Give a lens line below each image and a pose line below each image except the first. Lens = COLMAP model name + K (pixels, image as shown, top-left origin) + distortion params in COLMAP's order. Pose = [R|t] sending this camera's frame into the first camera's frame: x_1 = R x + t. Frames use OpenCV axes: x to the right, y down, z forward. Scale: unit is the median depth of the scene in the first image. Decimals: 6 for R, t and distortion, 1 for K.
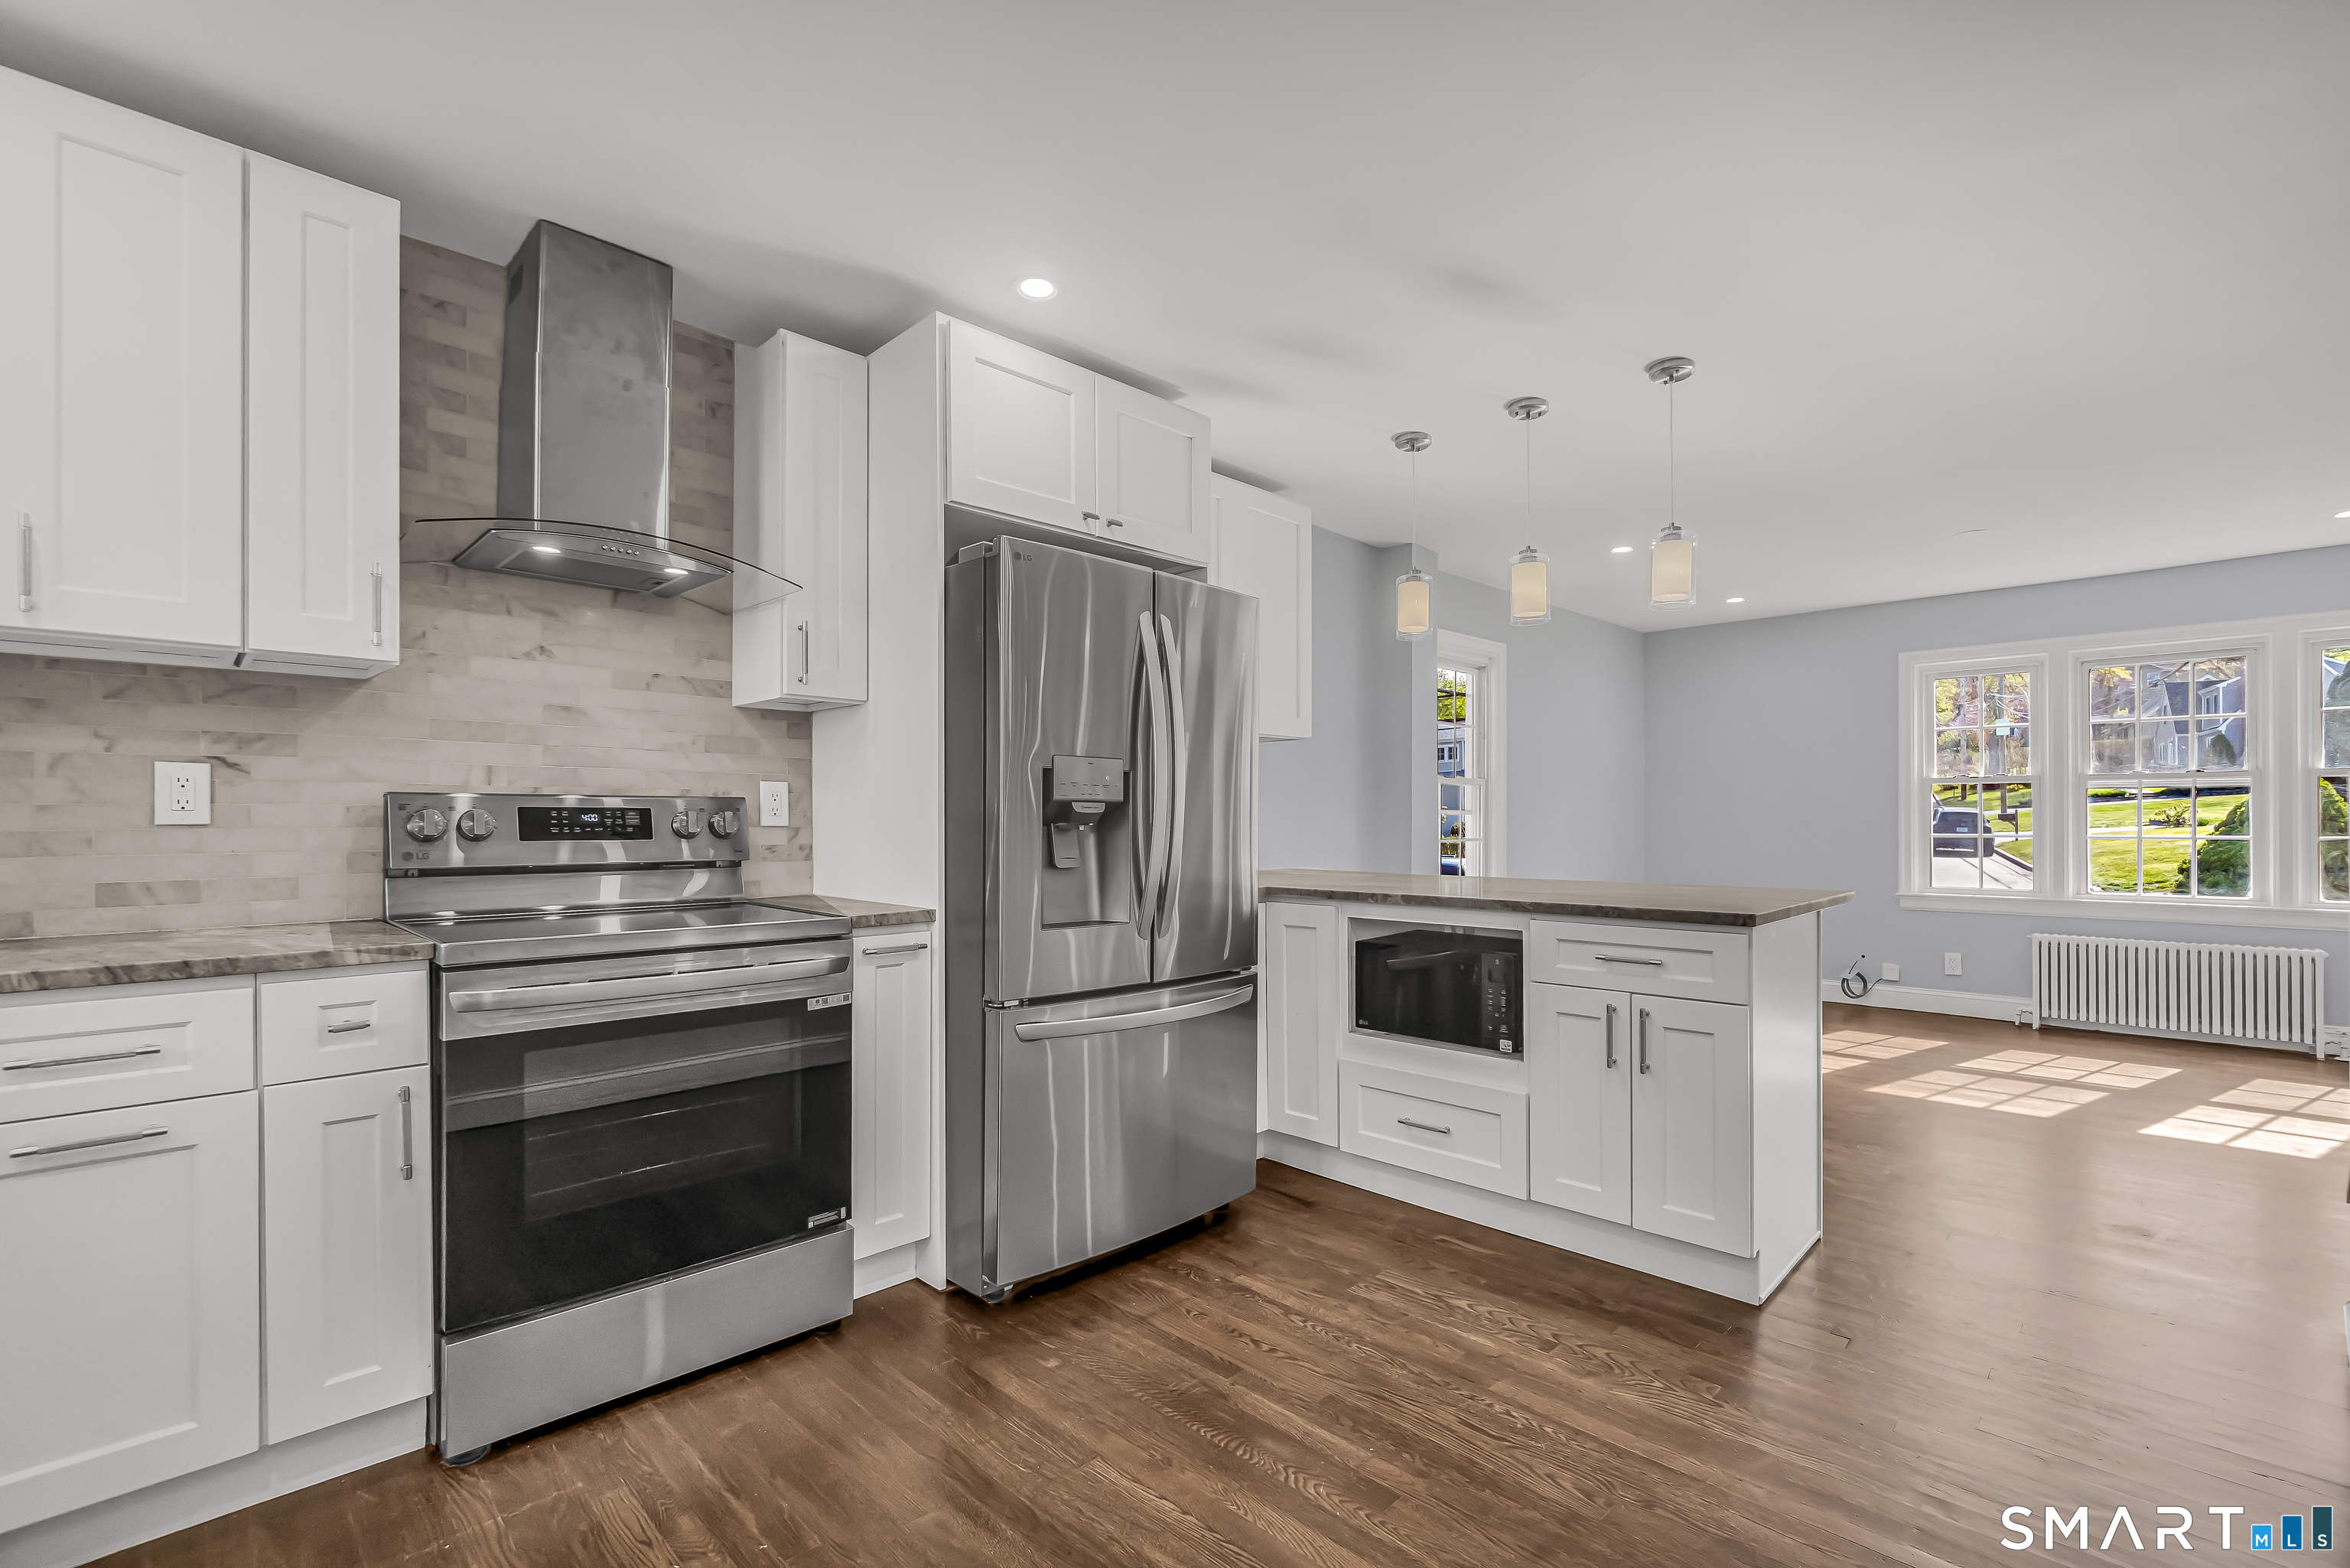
lens RADIAL K [[1028.1, 0, 1164.6], [0, 1028.1, 815.3], [0, 0, 1]] dist [-0.011621, 0.000158]
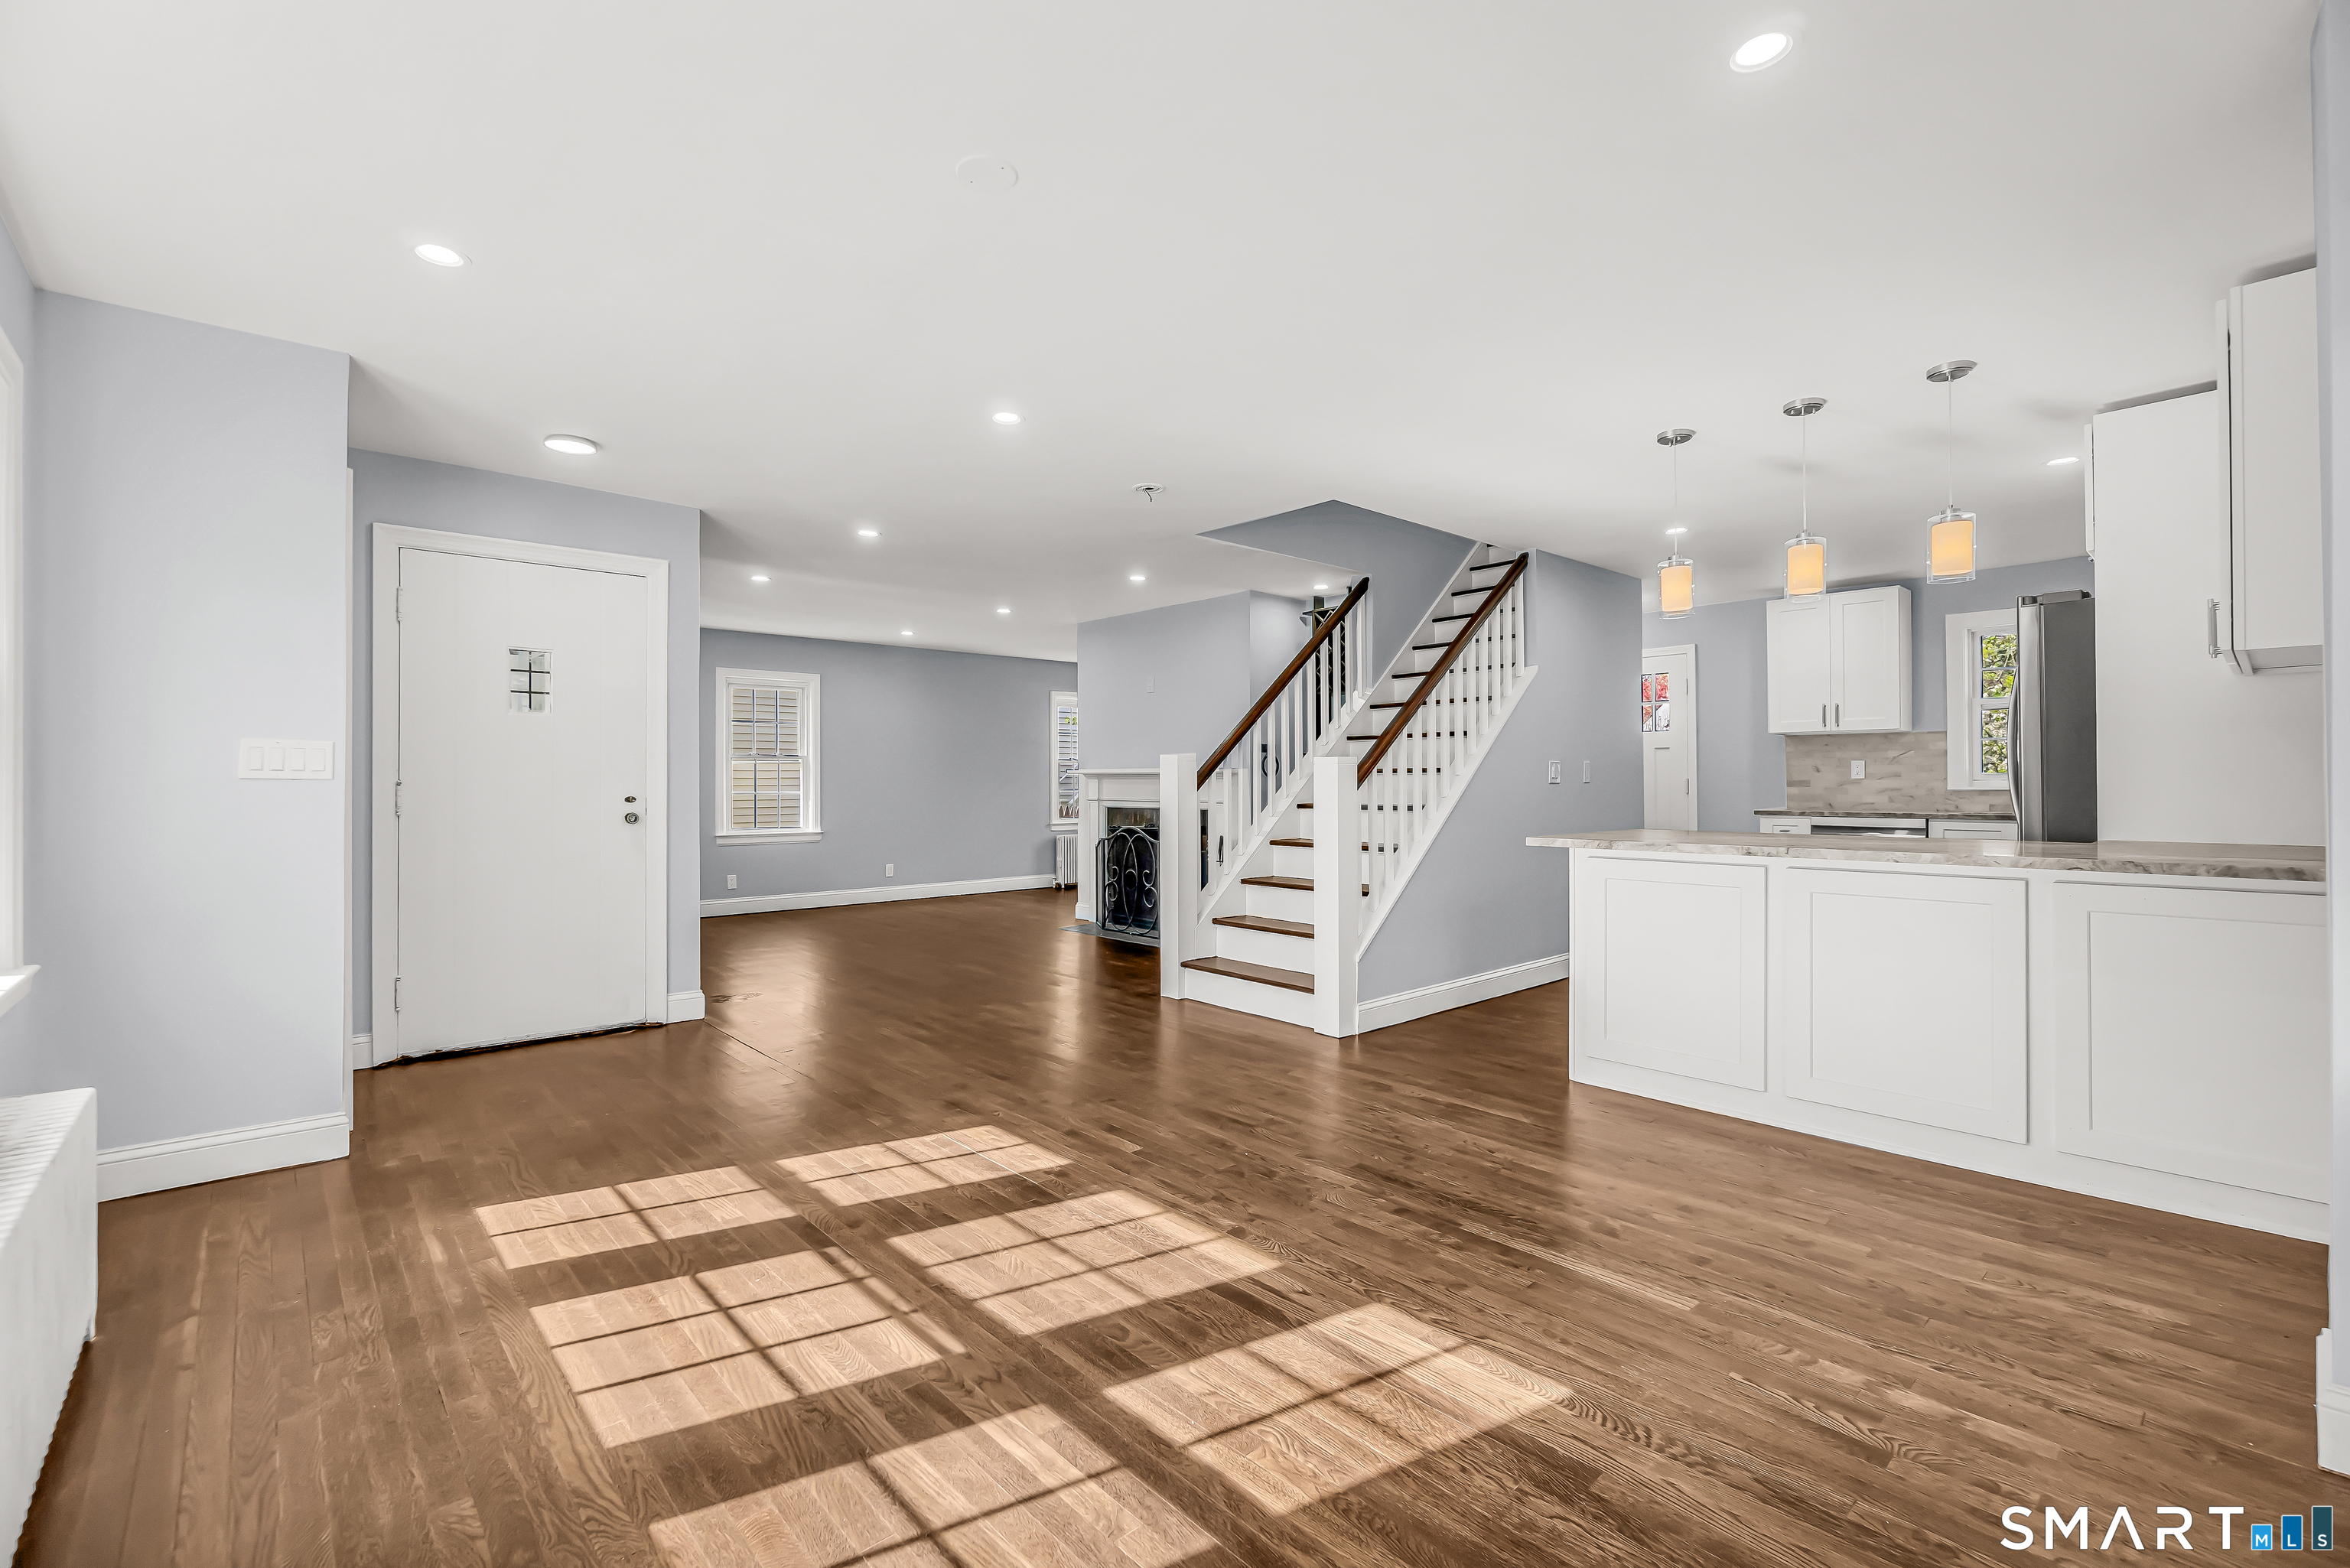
lens RADIAL K [[1015.2, 0, 1168.1], [0, 1015.2, 765.8], [0, 0, 1]] dist [-0.006567, 0.000353]
pose [[-0.999087, 0.006489, 0.042232, 1.291291], [0.005507, 0.999713, -0.023306, 0.017987], [-0.042371, -0.023052, -0.998836, 2.743720]]
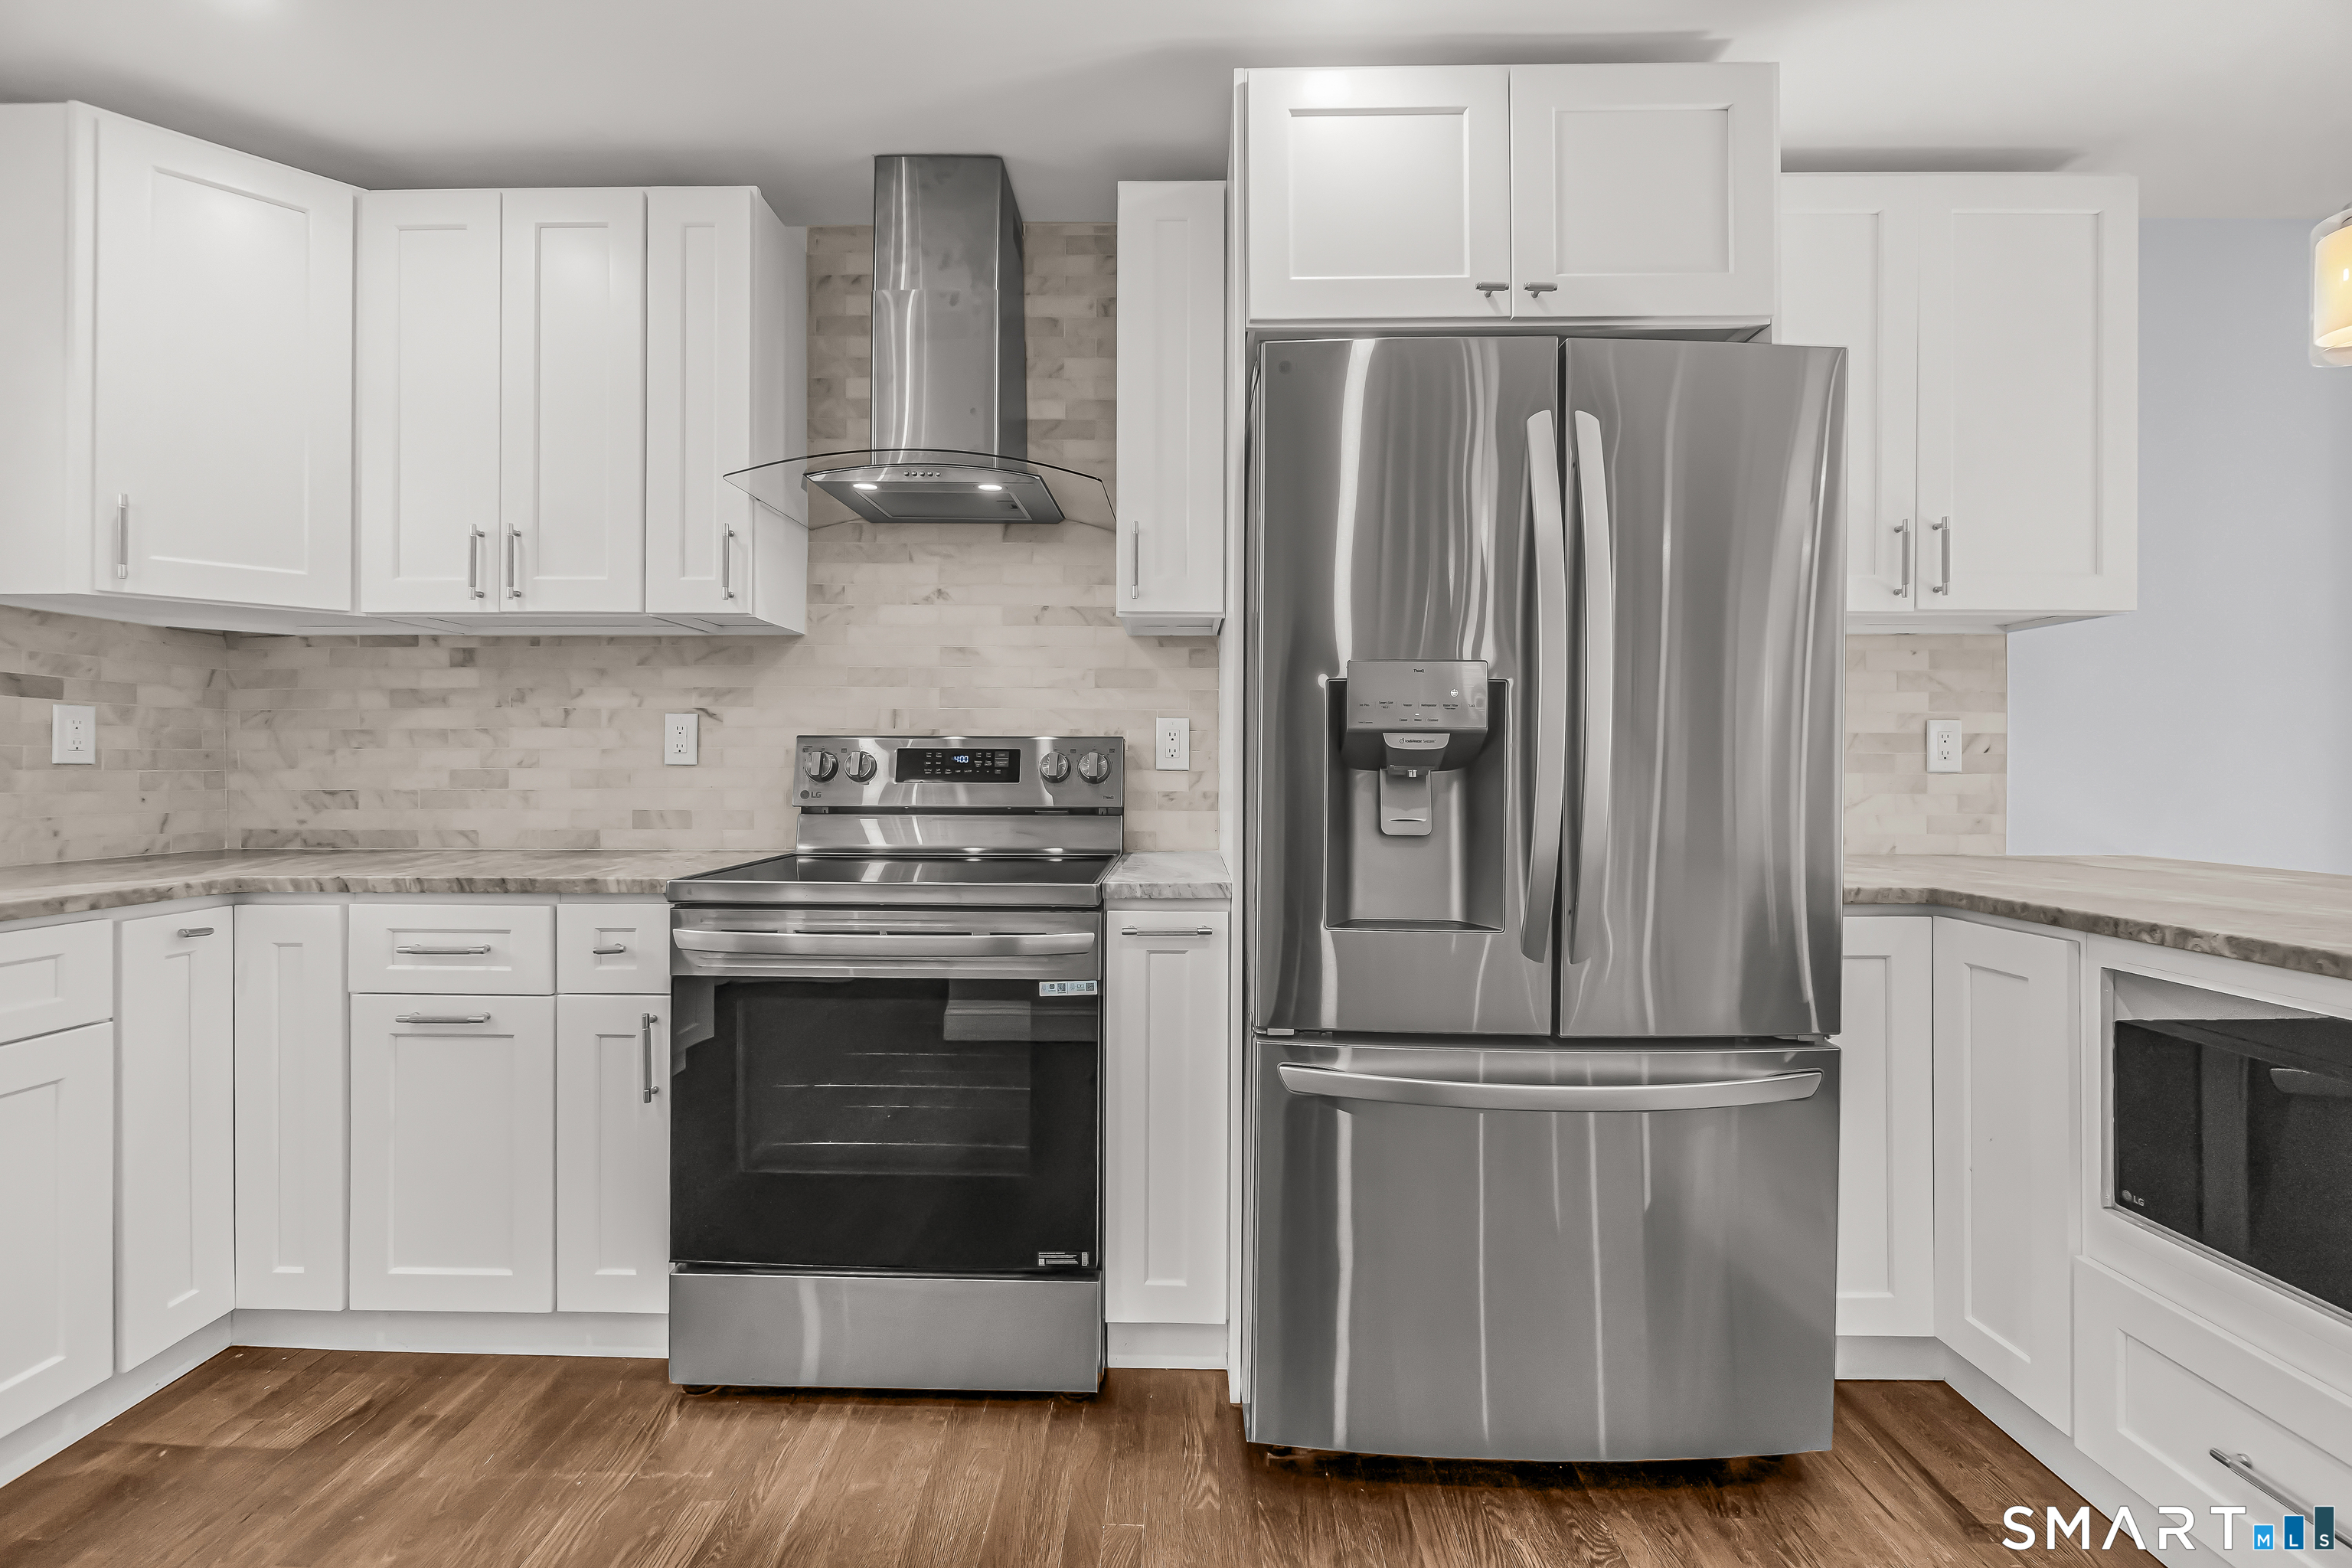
lens RADIAL K [[1016.1, 0, 1169.1], [0, 1016.1, 765.8], [0, 0, 1]] dist [-0.006567, 0.000353]
pose [[0.702342, 0.002440, -0.711835, 0.264504], [-0.000525, 0.999996, 0.002910, 0.005716], [0.711839, -0.001670, 0.702340, 0.460353]]
